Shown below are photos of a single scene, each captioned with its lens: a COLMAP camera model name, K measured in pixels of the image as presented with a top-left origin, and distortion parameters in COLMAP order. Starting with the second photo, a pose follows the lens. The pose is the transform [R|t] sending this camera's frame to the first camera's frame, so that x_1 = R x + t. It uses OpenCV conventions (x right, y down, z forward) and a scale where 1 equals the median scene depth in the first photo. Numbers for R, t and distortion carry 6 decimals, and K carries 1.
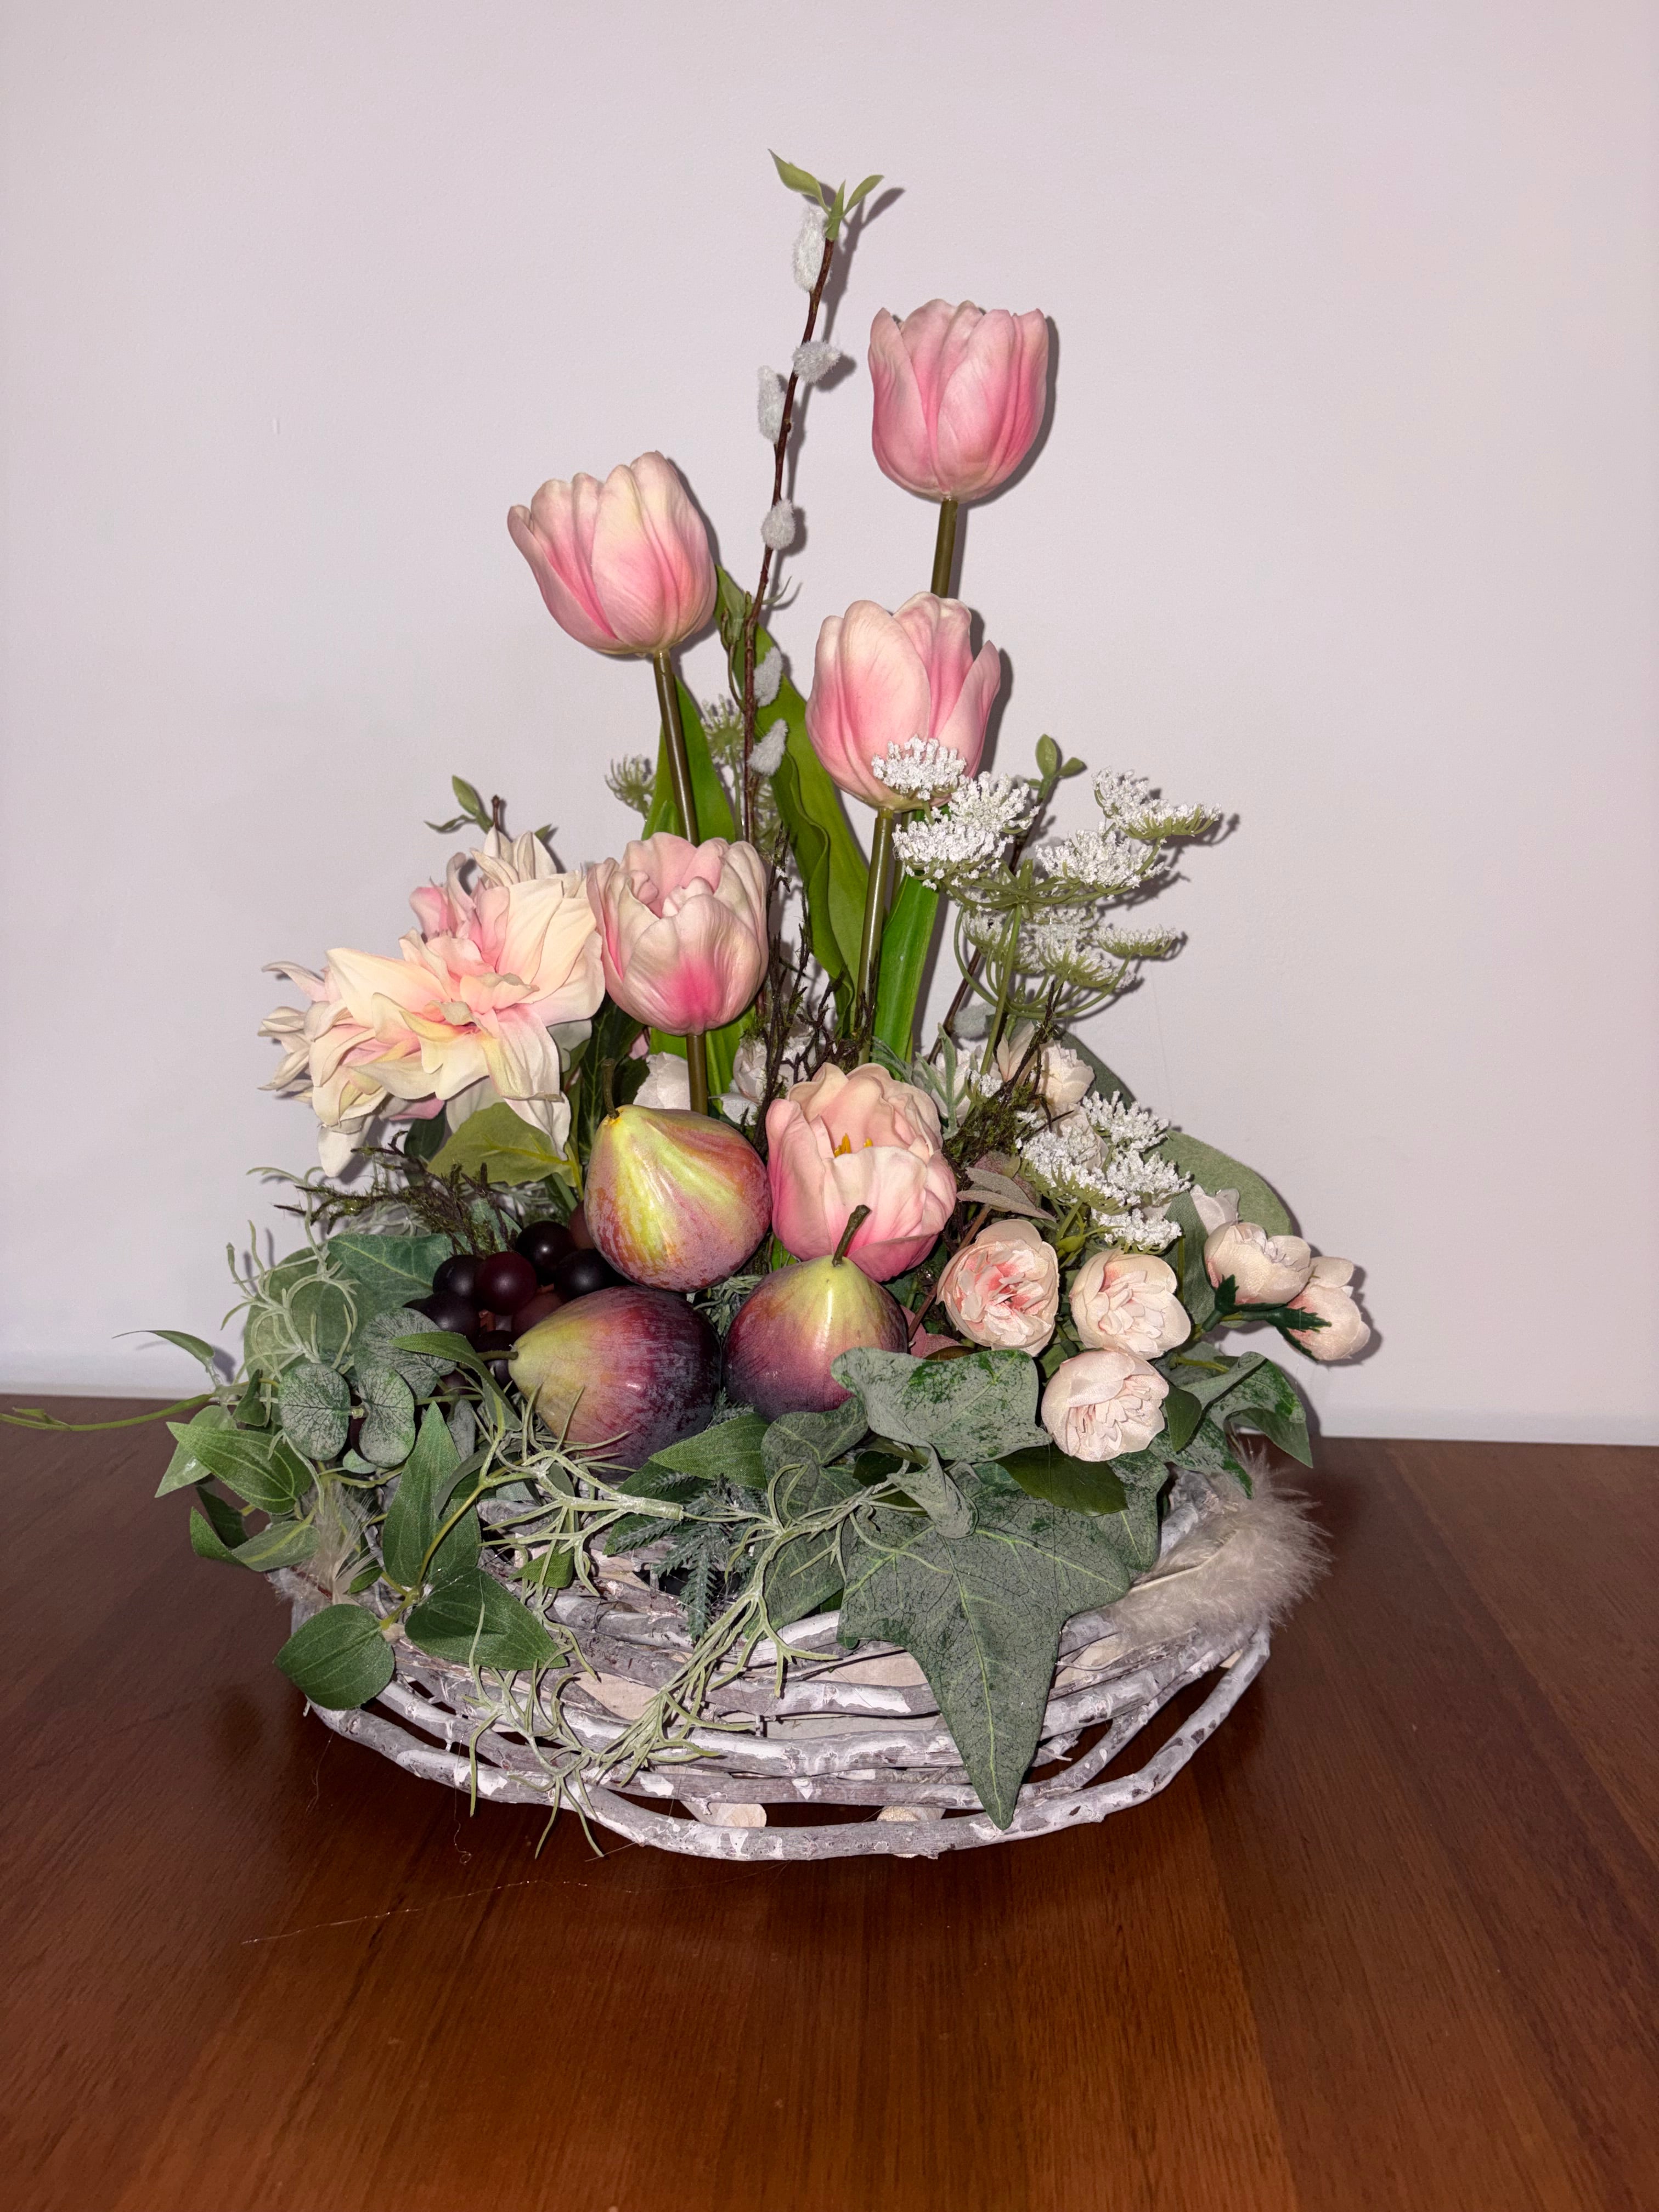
lens RADIAL K [[1704.8, 0, 829.5], [0, 1704.8, 1106.0], [0, 0, 1]] dist [0.073404, -0.127159]
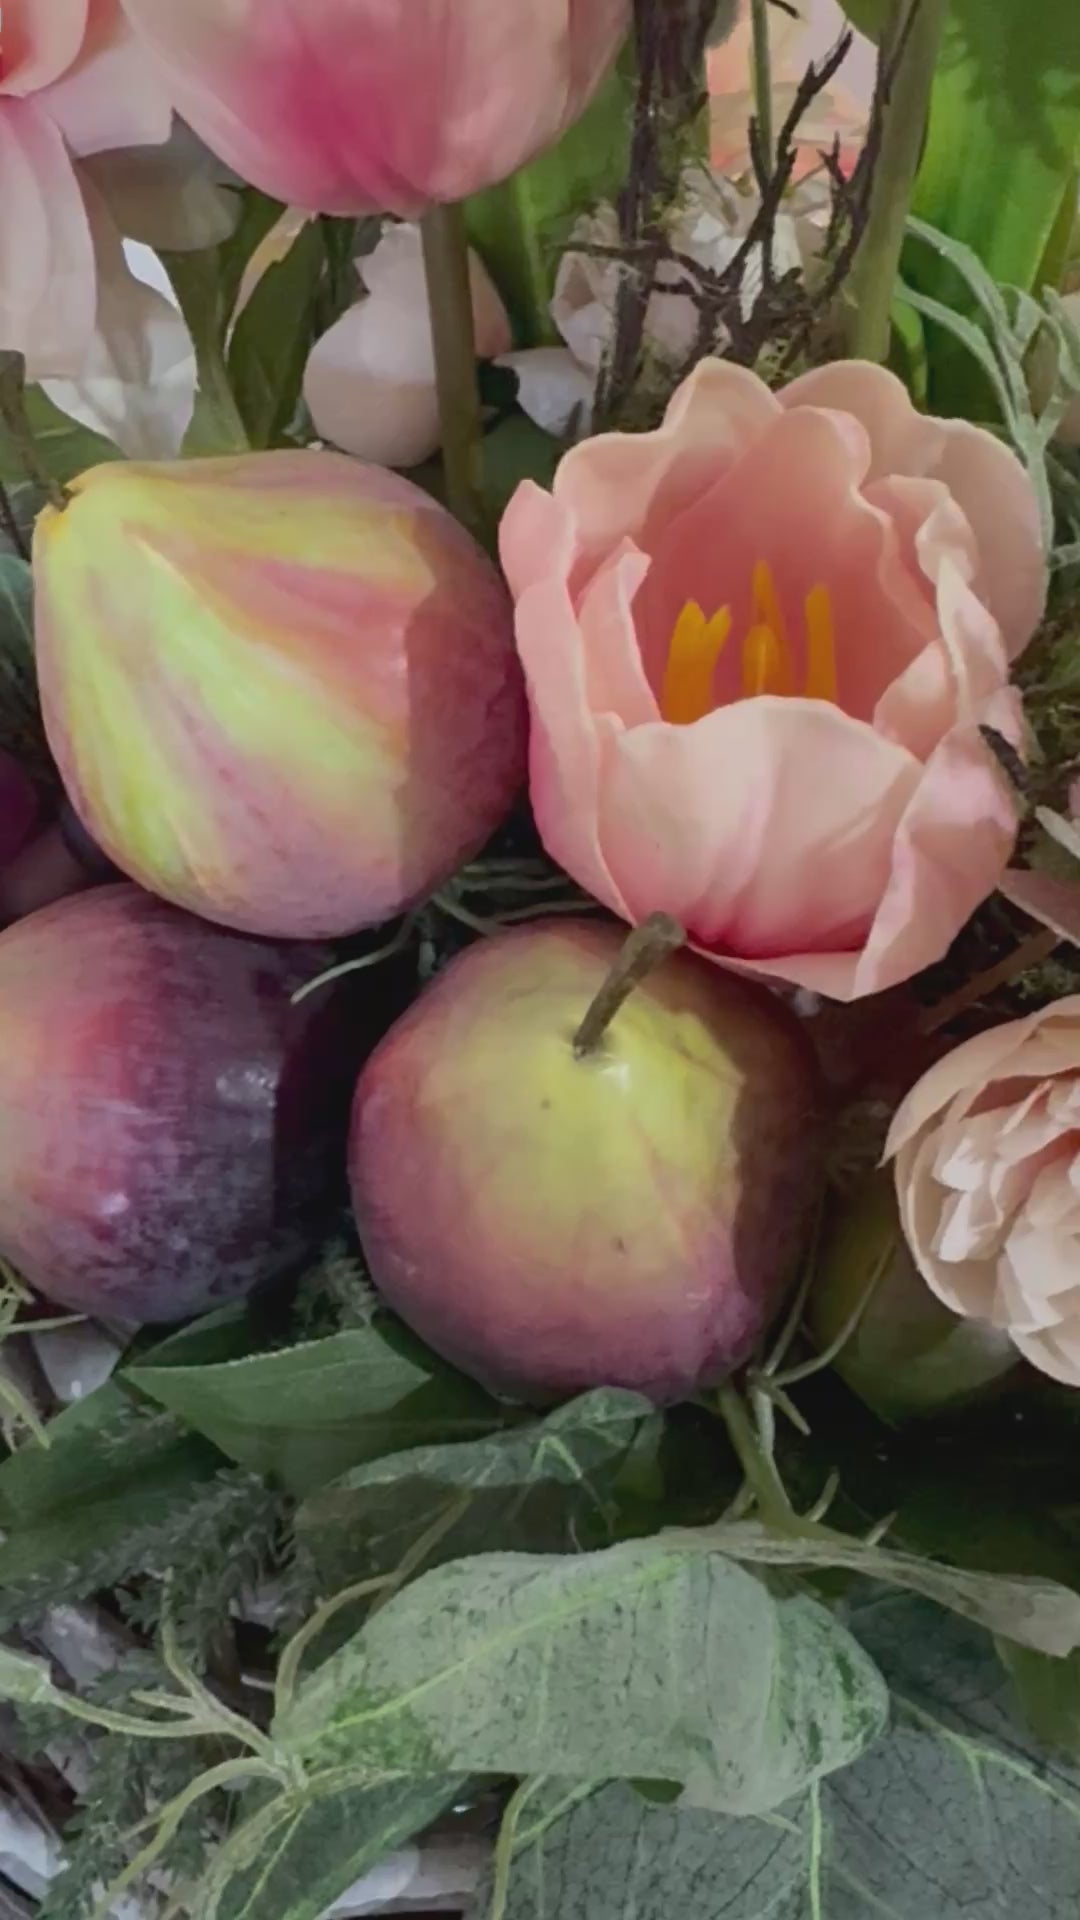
lens RADIAL K [[2025.5, 0, 540.0], [0, 2025.5, 960.0], [0, 0, 1]] dist [0.006926, -0.010341]
pose [[0.949782, 0.178723, -0.256851, 0.095614], [-0.047747, 0.894004, 0.445508, -0.102811], [0.309248, -0.410872, 0.857642, 0.633258]]
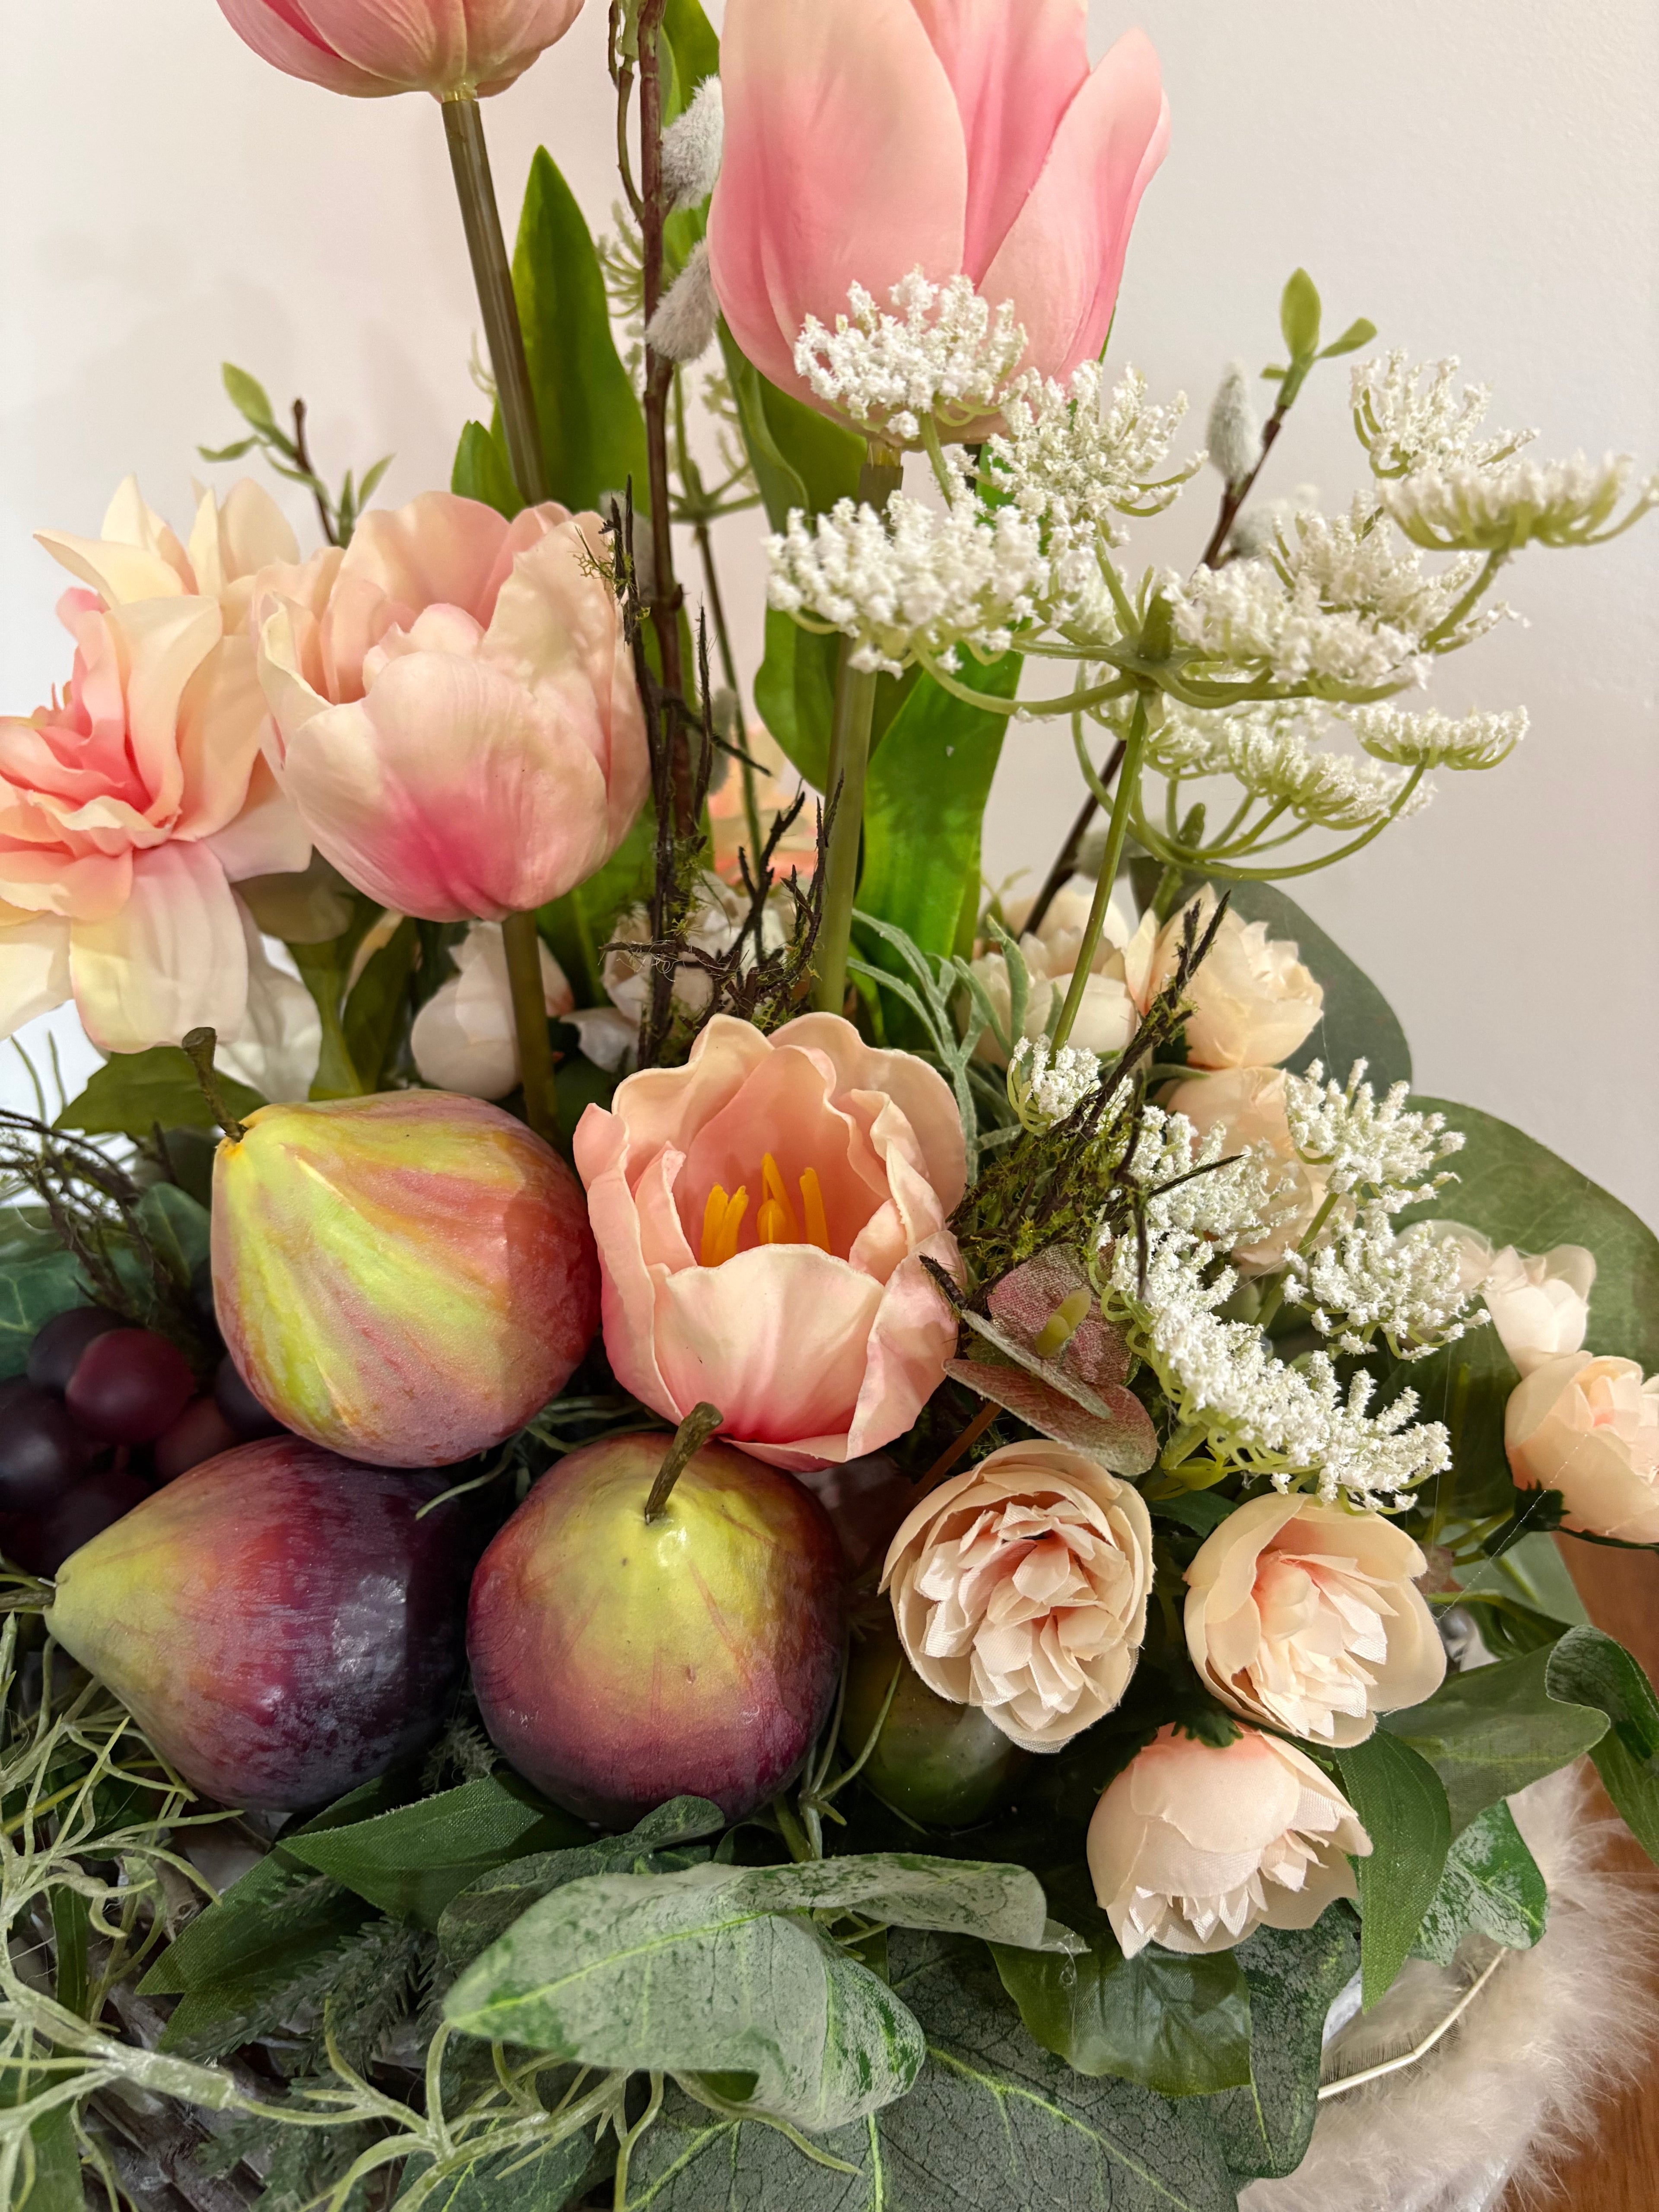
lens RADIAL K [[1704.8, 0, 829.5], [0, 1704.8, 1106.0], [0, 0, 1]] dist [0.073404, -0.127159]
pose [[0.984580, 0.072737, -0.159097, 0.111777], [-0.035814, 0.974009, 0.223662, -0.115373], [0.171230, -0.214515, 0.961594, 0.576456]]
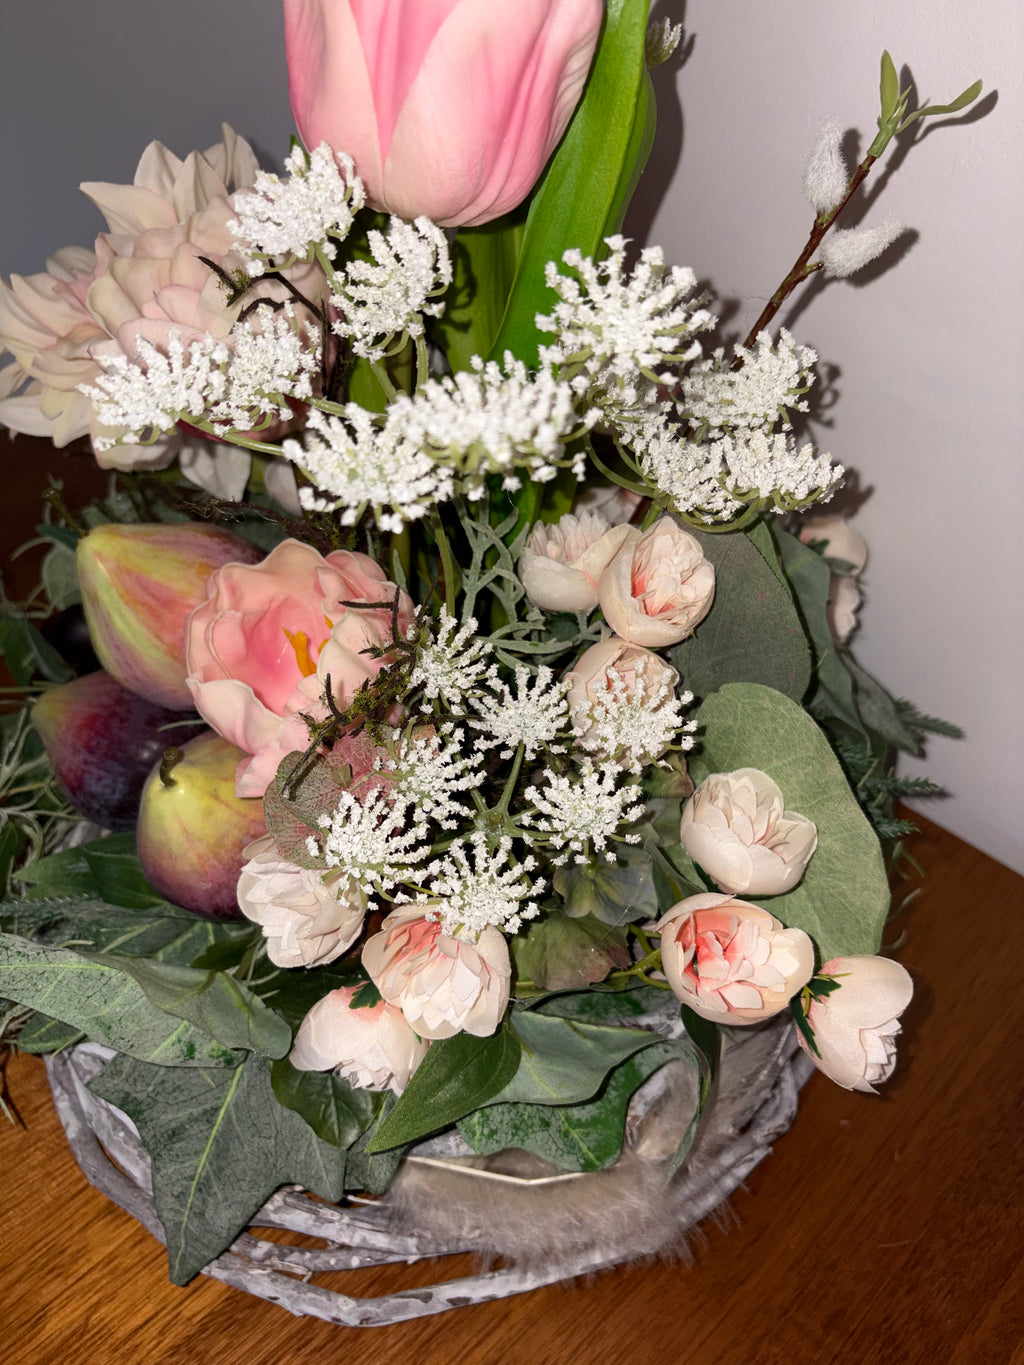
lens RADIAL K [[1052.0, 0, 512.0], [0, 1052.0, 682.5], [0, 0, 1]] dist [0.073404, -0.127159]
pose [[0.728337, 0.426572, -0.536247, 0.414874], [-0.107655, 0.844110, 0.525251, -0.271866], [0.676709, -0.324830, 0.660719, 0.740239]]
